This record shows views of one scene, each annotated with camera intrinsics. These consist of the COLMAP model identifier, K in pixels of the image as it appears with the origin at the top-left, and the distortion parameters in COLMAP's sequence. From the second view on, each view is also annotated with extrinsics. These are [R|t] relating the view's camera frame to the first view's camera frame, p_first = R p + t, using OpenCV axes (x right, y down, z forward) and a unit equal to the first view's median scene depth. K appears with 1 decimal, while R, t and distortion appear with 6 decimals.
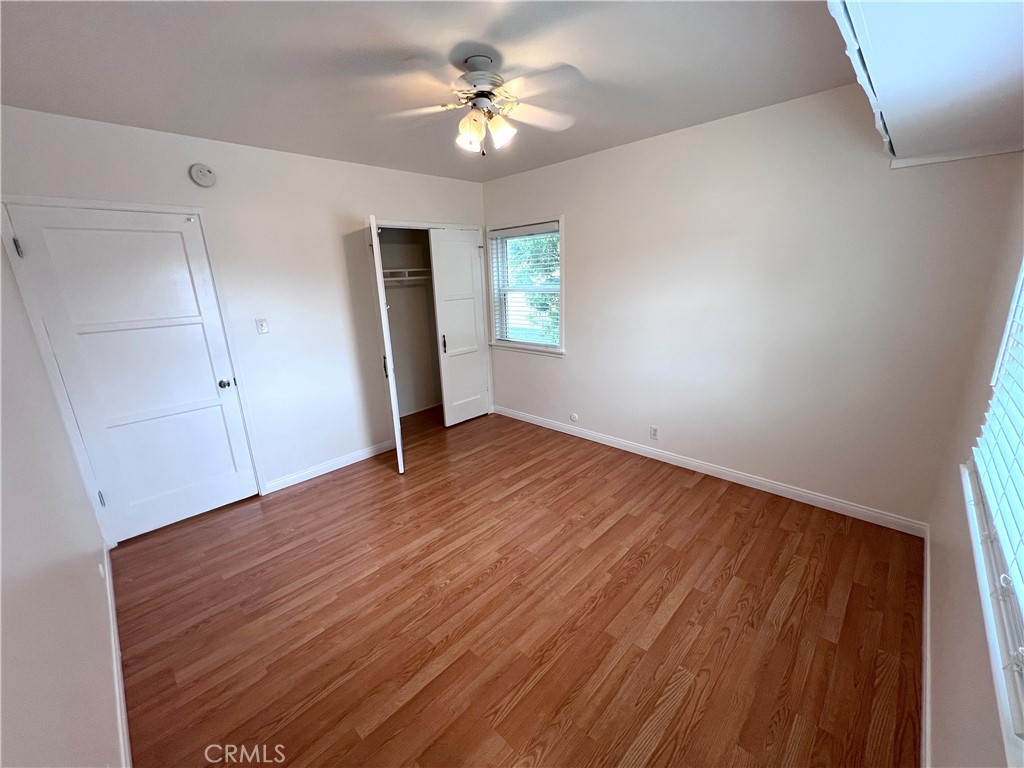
lens RADIAL K [[408.3, 0, 512.0], [0, 408.3, 384.0], [0, 0, 1]] dist [0.000176, 0.000059]
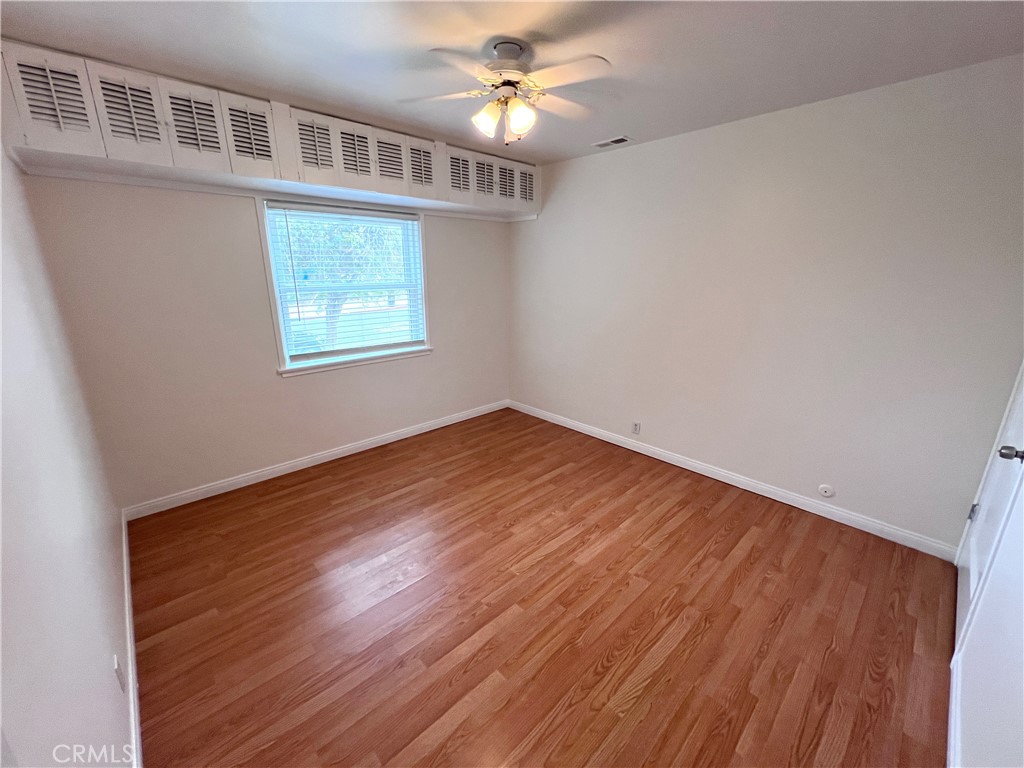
lens RADIAL K [[408.3, 0, 512.0], [0, 408.3, 384.0], [0, 0, 1]] dist [0.000176, 0.000059]
pose [[-0.998353, 0.023815, 0.052190, -0.103314], [0.047372, 0.855350, 0.515879, -0.488432], [-0.032355, 0.517502, -0.855070, 1.822354]]
